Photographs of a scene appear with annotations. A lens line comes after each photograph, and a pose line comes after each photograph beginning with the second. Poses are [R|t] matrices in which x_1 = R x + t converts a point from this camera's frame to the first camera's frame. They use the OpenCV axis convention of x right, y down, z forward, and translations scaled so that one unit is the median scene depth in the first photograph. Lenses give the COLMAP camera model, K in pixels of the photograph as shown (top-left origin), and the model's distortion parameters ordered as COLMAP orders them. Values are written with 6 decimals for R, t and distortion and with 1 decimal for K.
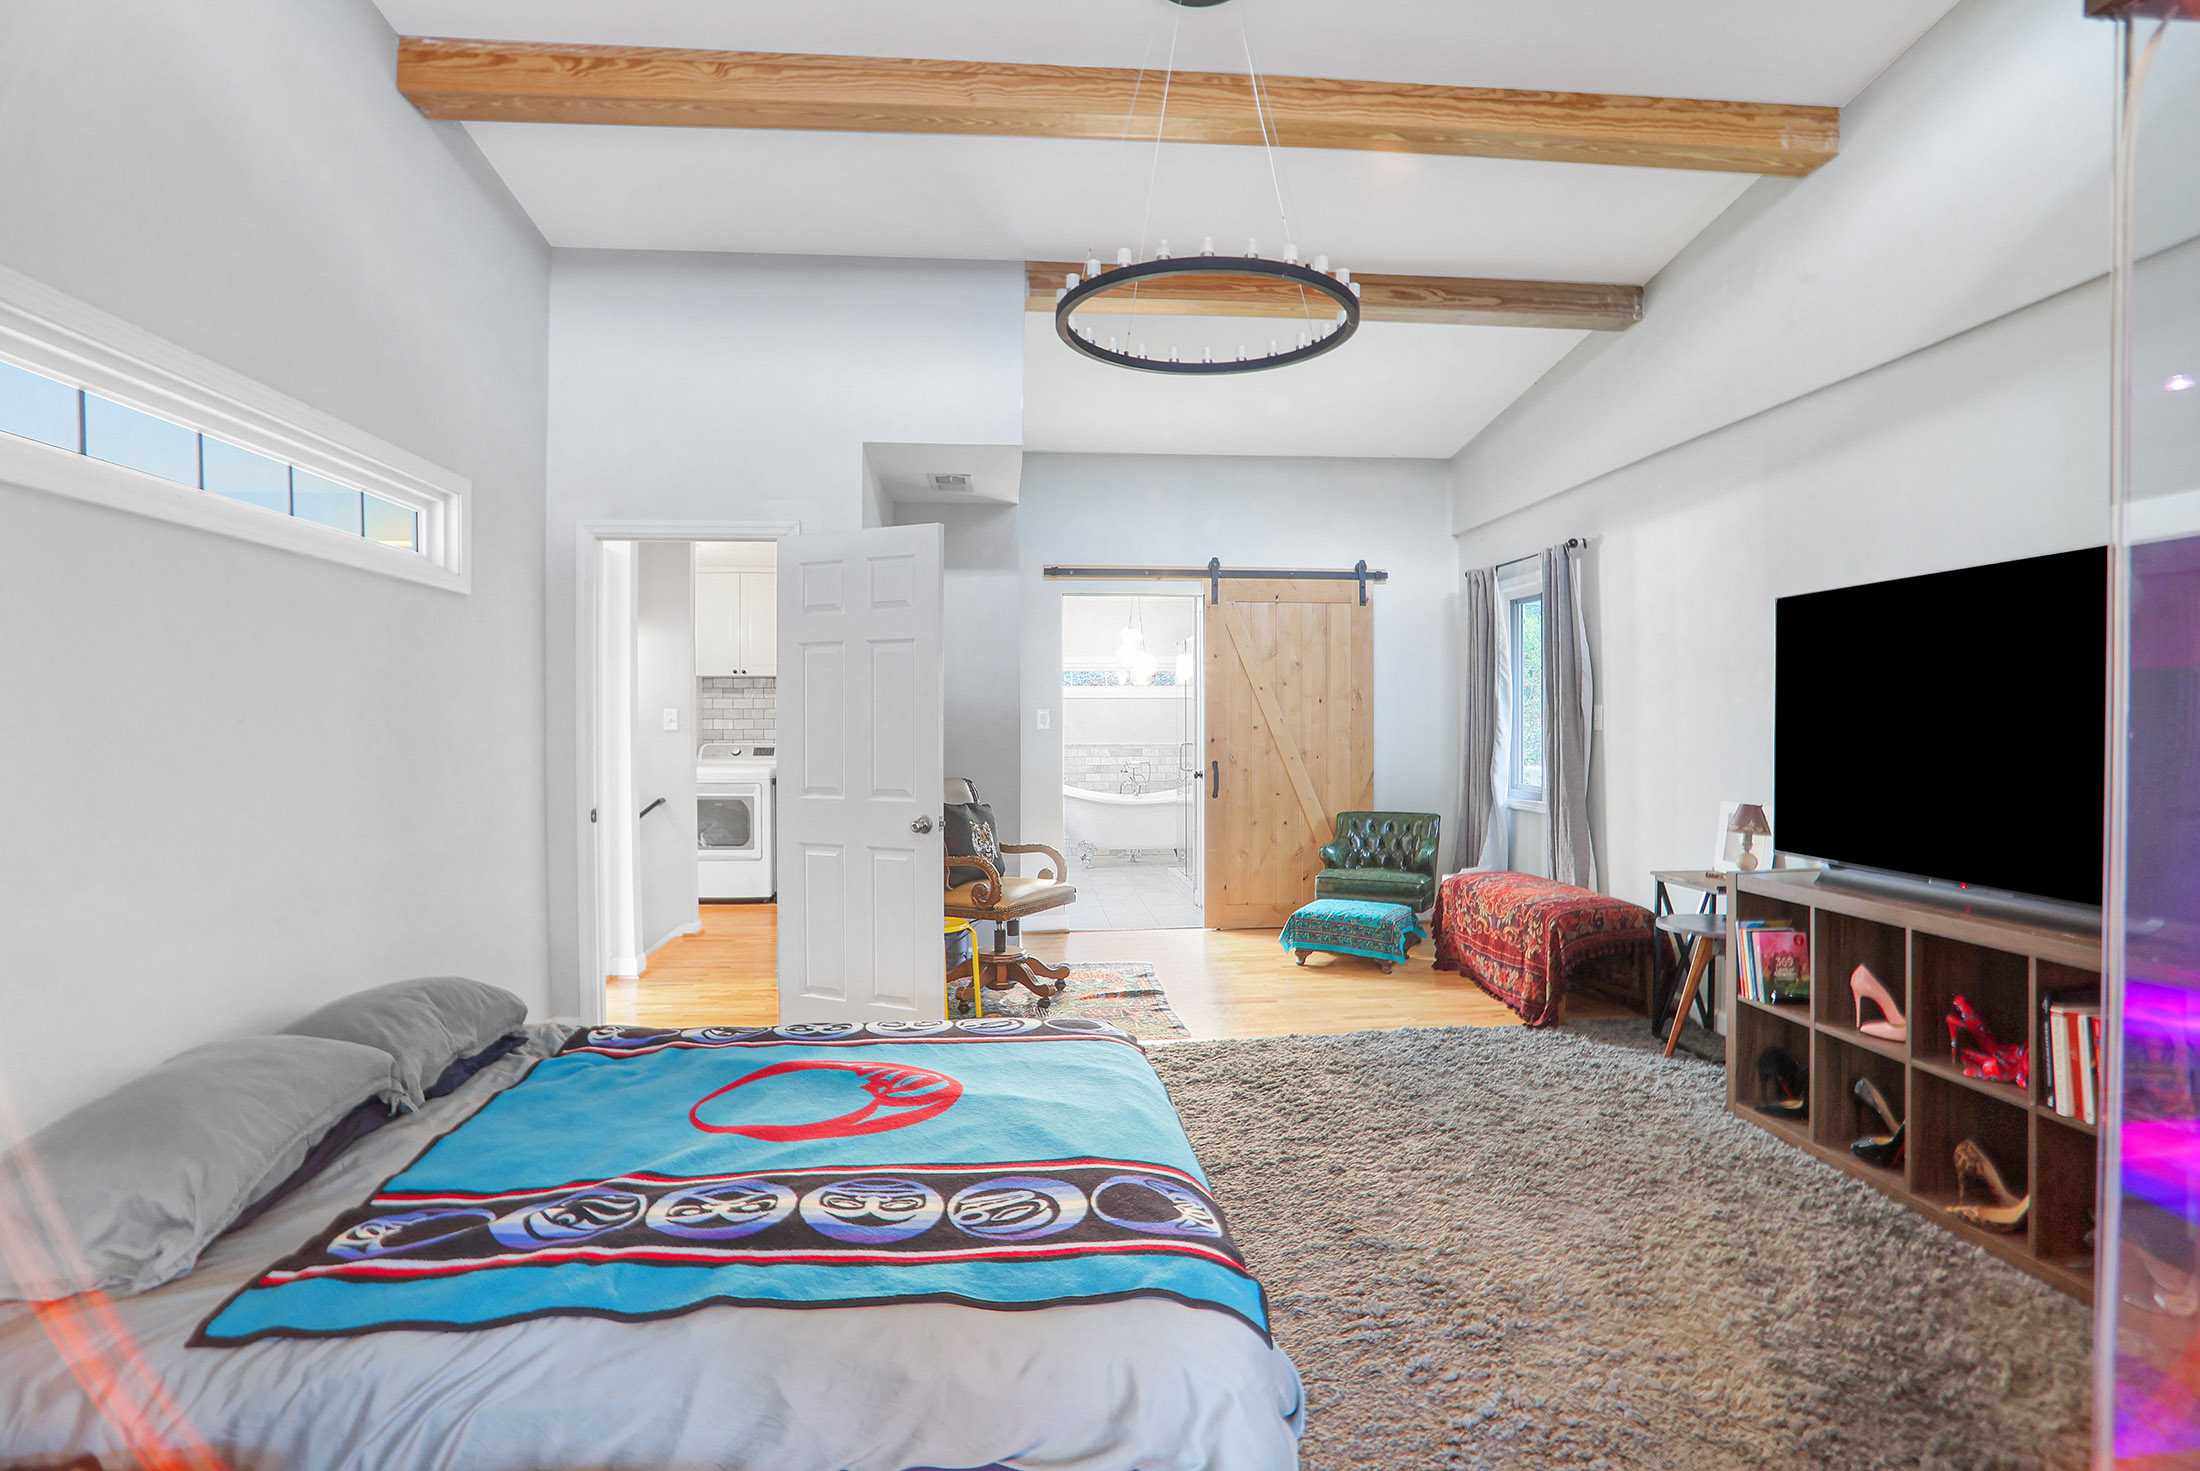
lens RADIAL K [[1083.2, 0, 1097.1], [0, 1083.2, 733.2], [0, 0, 1]] dist [-0.033465, 0.000542]
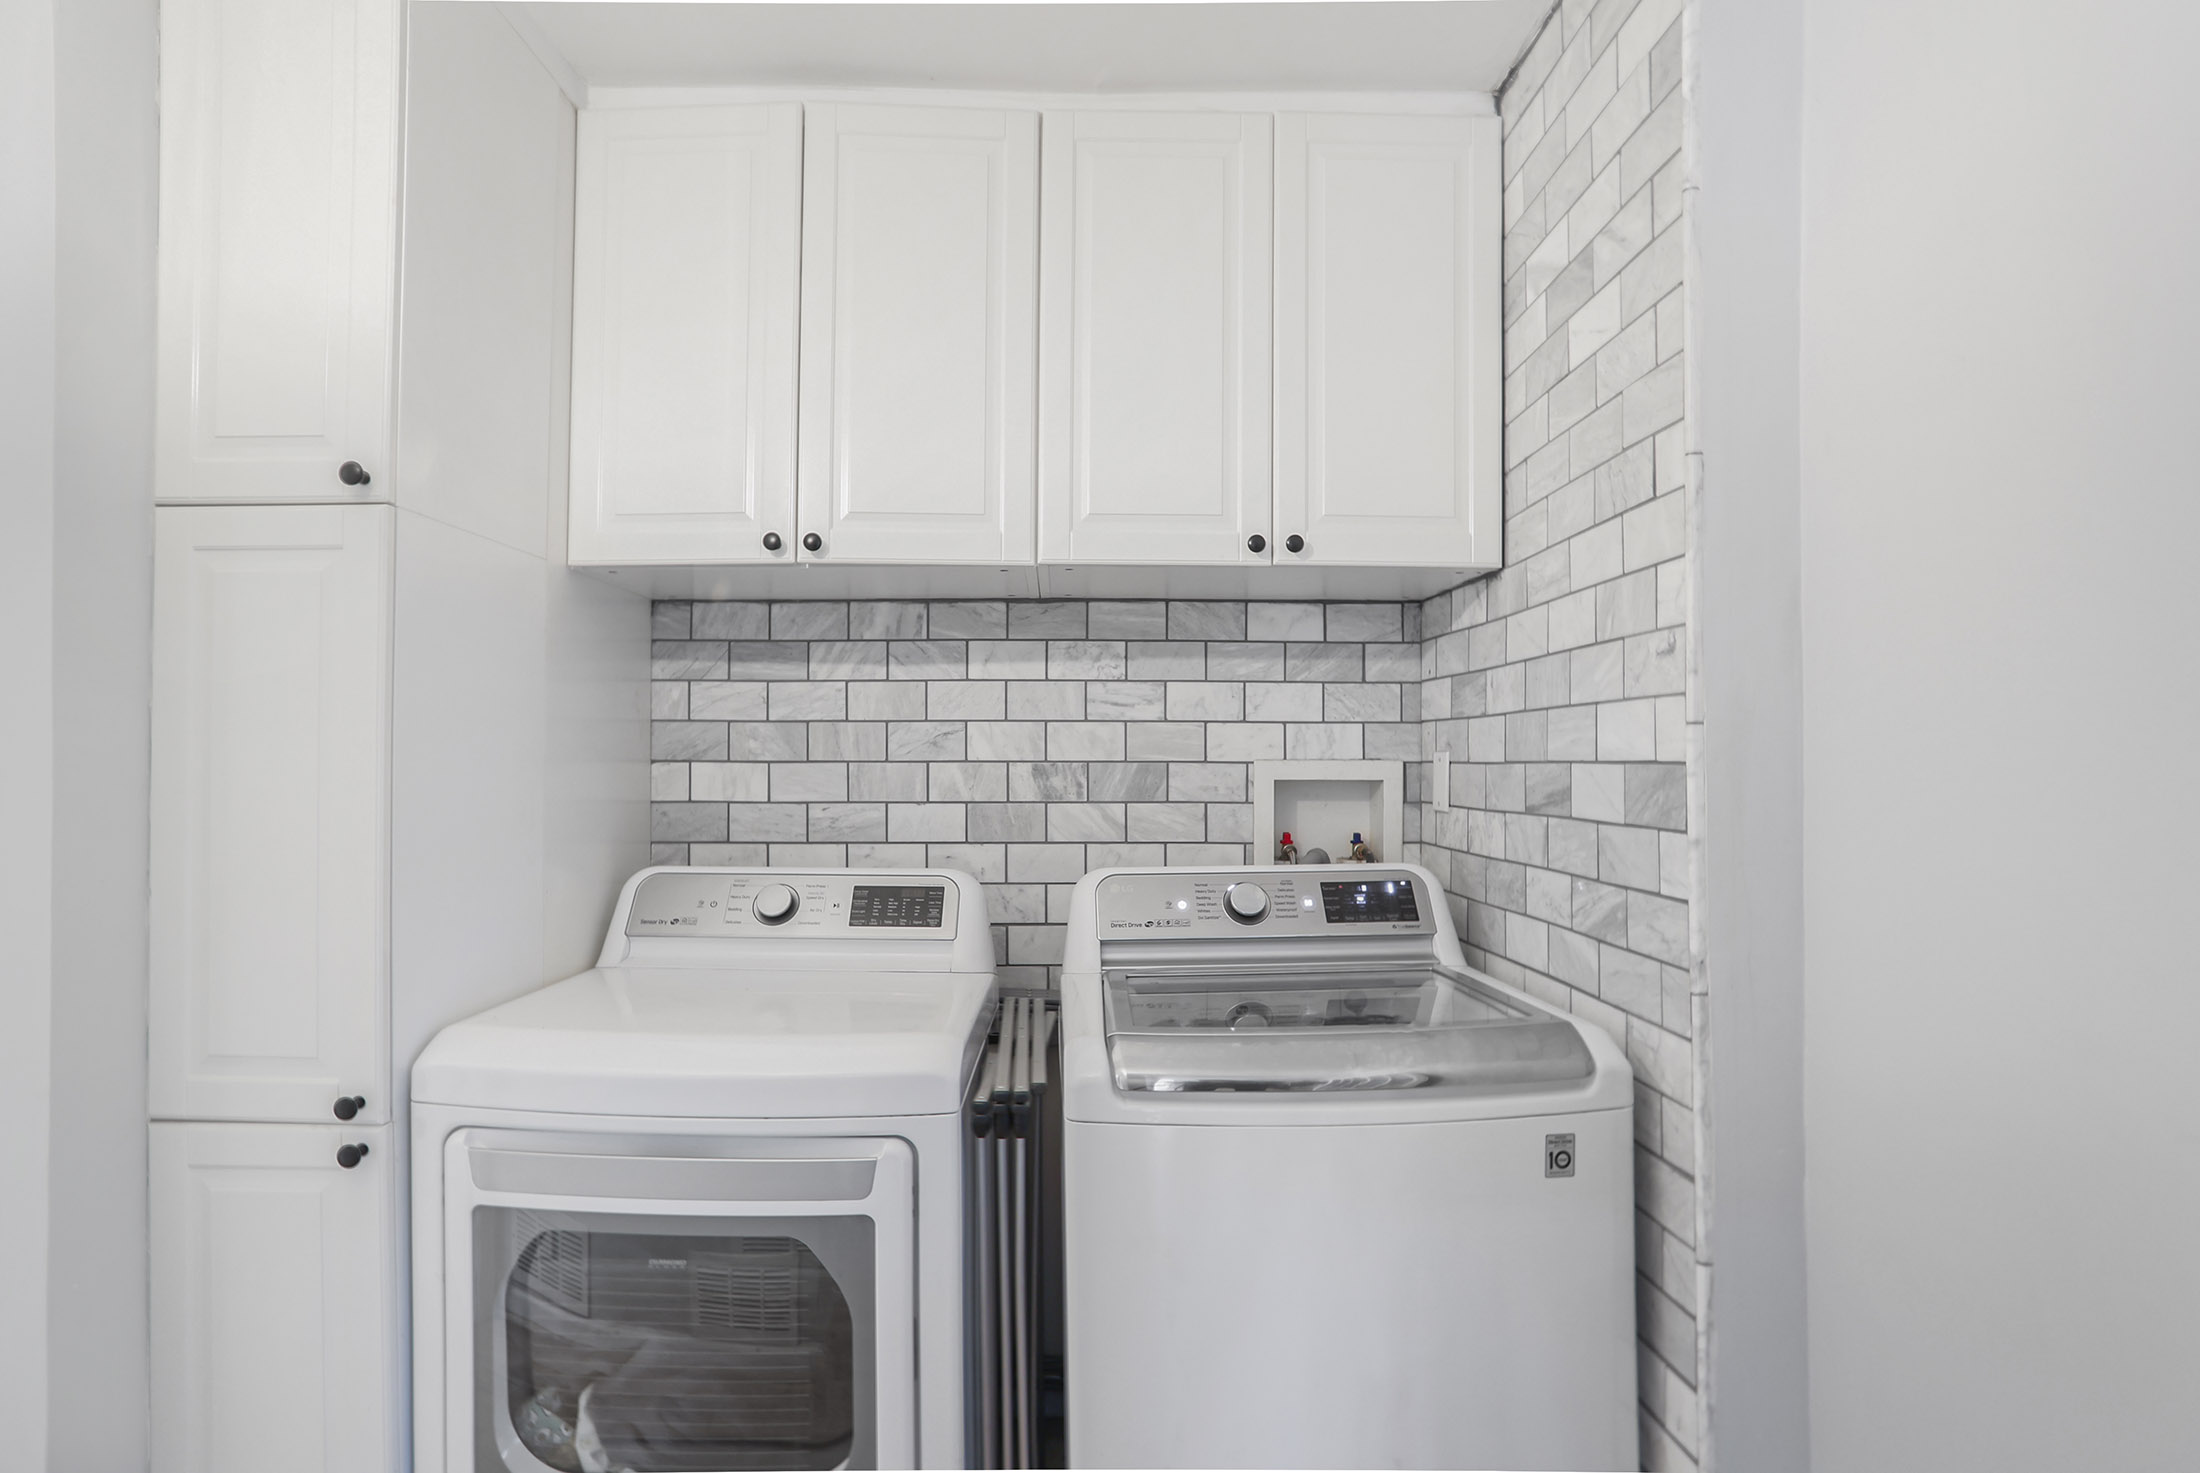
lens RADIAL K [[1083.2, 0, 1098.7], [0, 1083.2, 746.9], [0, 0, 1]] dist [-0.033465, 0.000542]
pose [[0.998769, 0.001264, -0.049585, -0.247494], [-0.002385, 0.999743, -0.022551, -0.010781], [0.049544, 0.022642, 0.998515, 0.752015]]
